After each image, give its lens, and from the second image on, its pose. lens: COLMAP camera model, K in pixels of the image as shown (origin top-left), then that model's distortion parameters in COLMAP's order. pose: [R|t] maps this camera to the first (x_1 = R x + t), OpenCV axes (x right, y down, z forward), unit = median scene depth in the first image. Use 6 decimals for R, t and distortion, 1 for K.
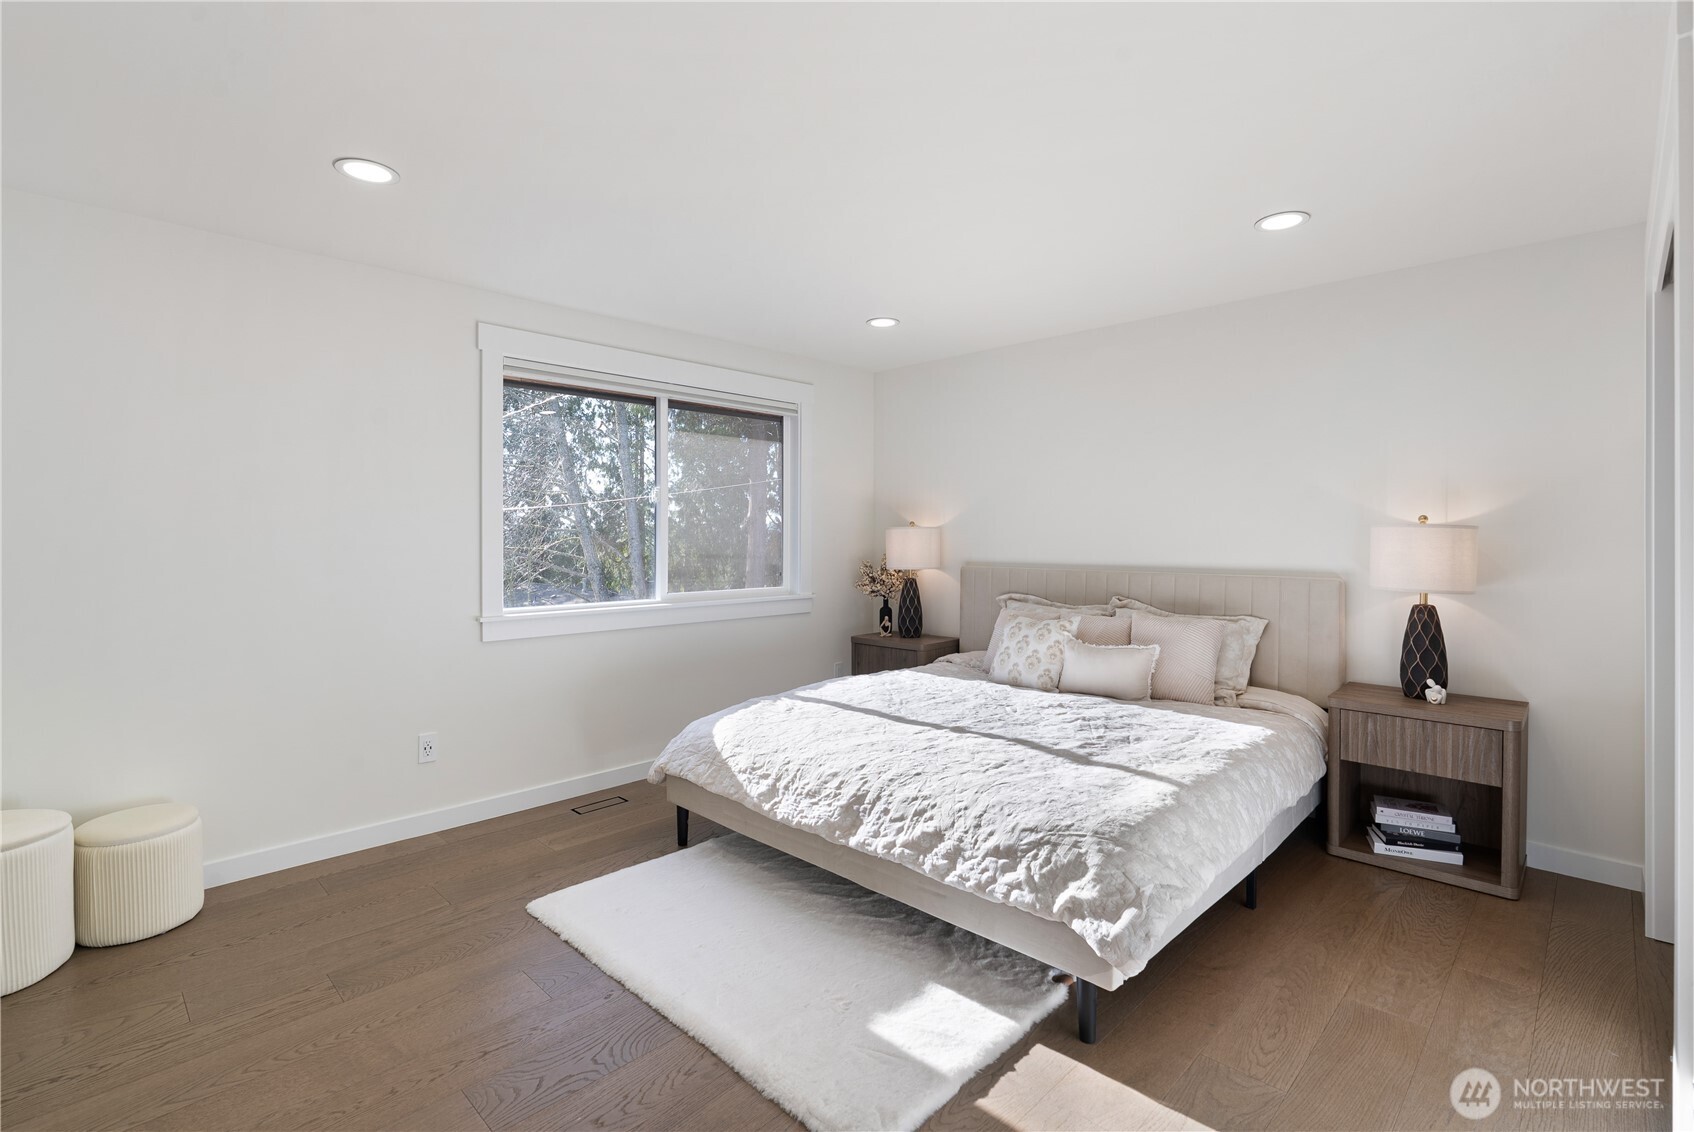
lens RADIAL K [[778.2, 0, 843.9], [0, 778.2, 553.4], [0, 0, 1]] dist [-0.002799, -0.000594]
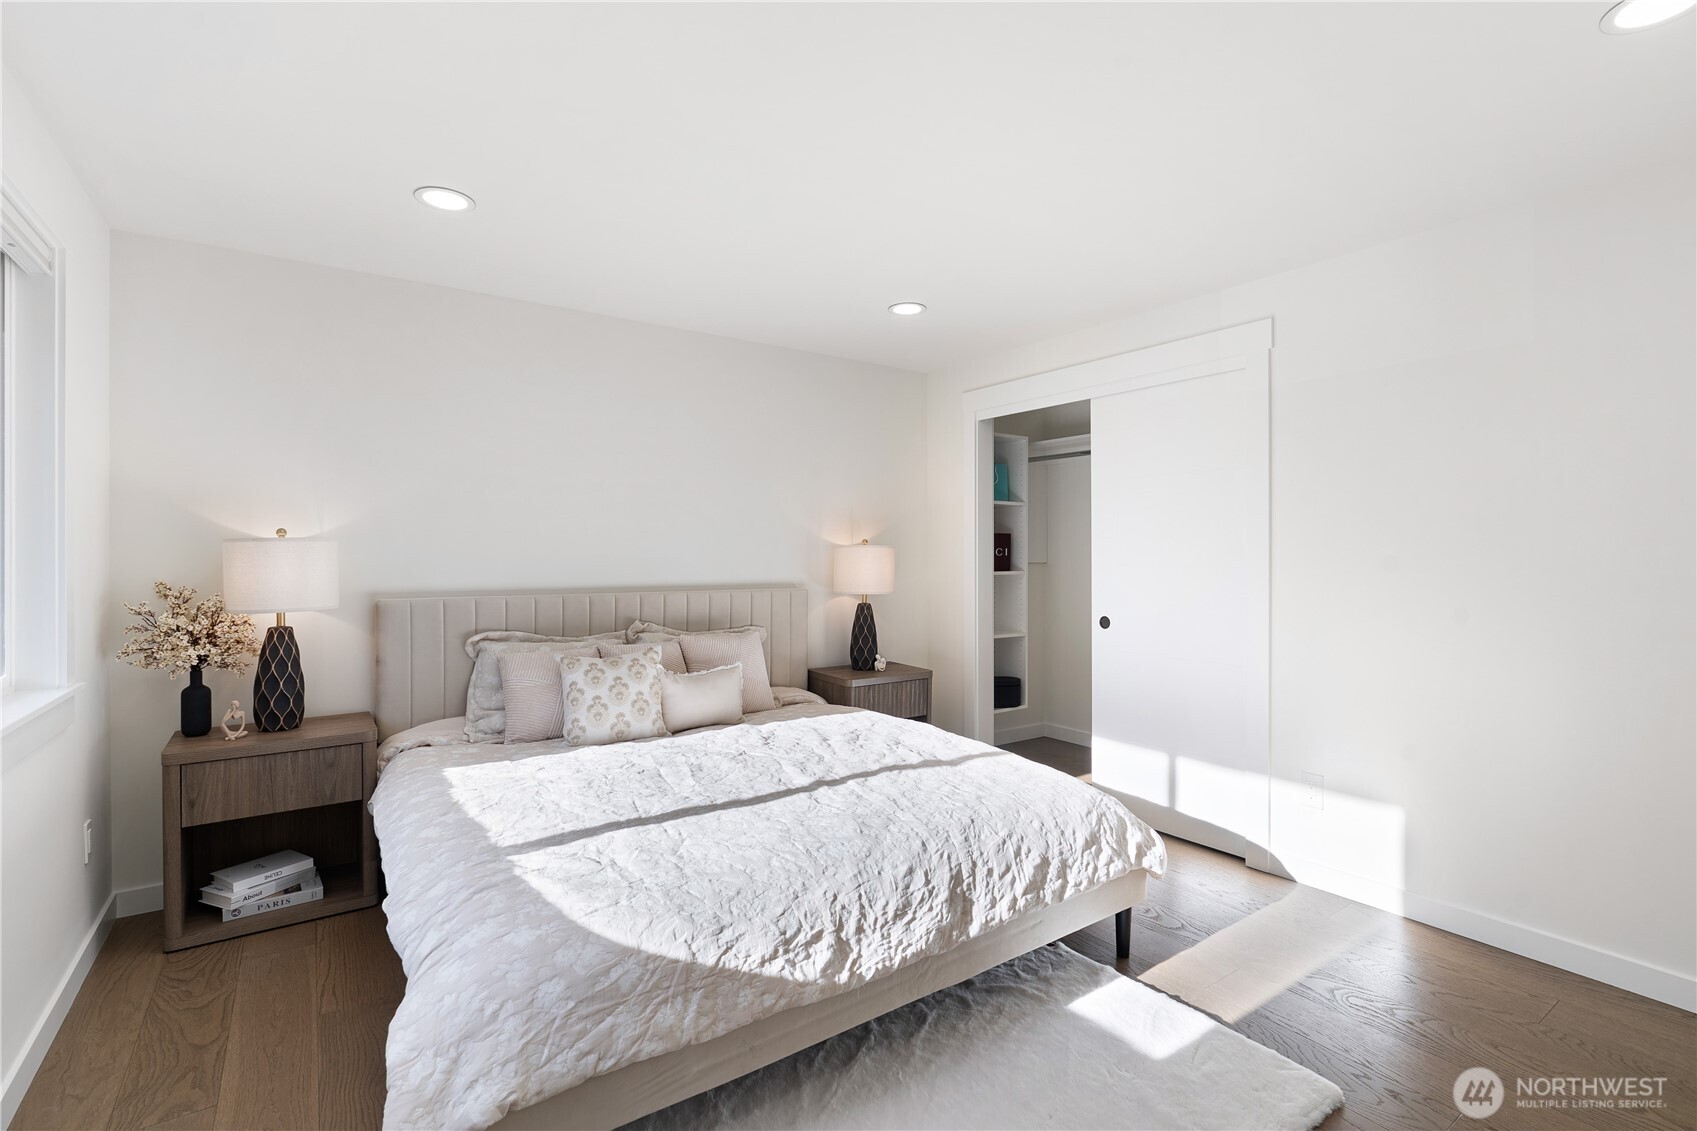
lens RADIAL K [[779.5, 0, 845.4], [0, 779.5, 552.9], [0, 0, 1]] dist [-0.002799, -0.000594]
pose [[0.179871, -0.001519, 0.983689, -0.750576], [0.018614, 0.999825, -0.001860, -0.025702], [-0.983514, 0.018645, 0.179868, 0.894793]]
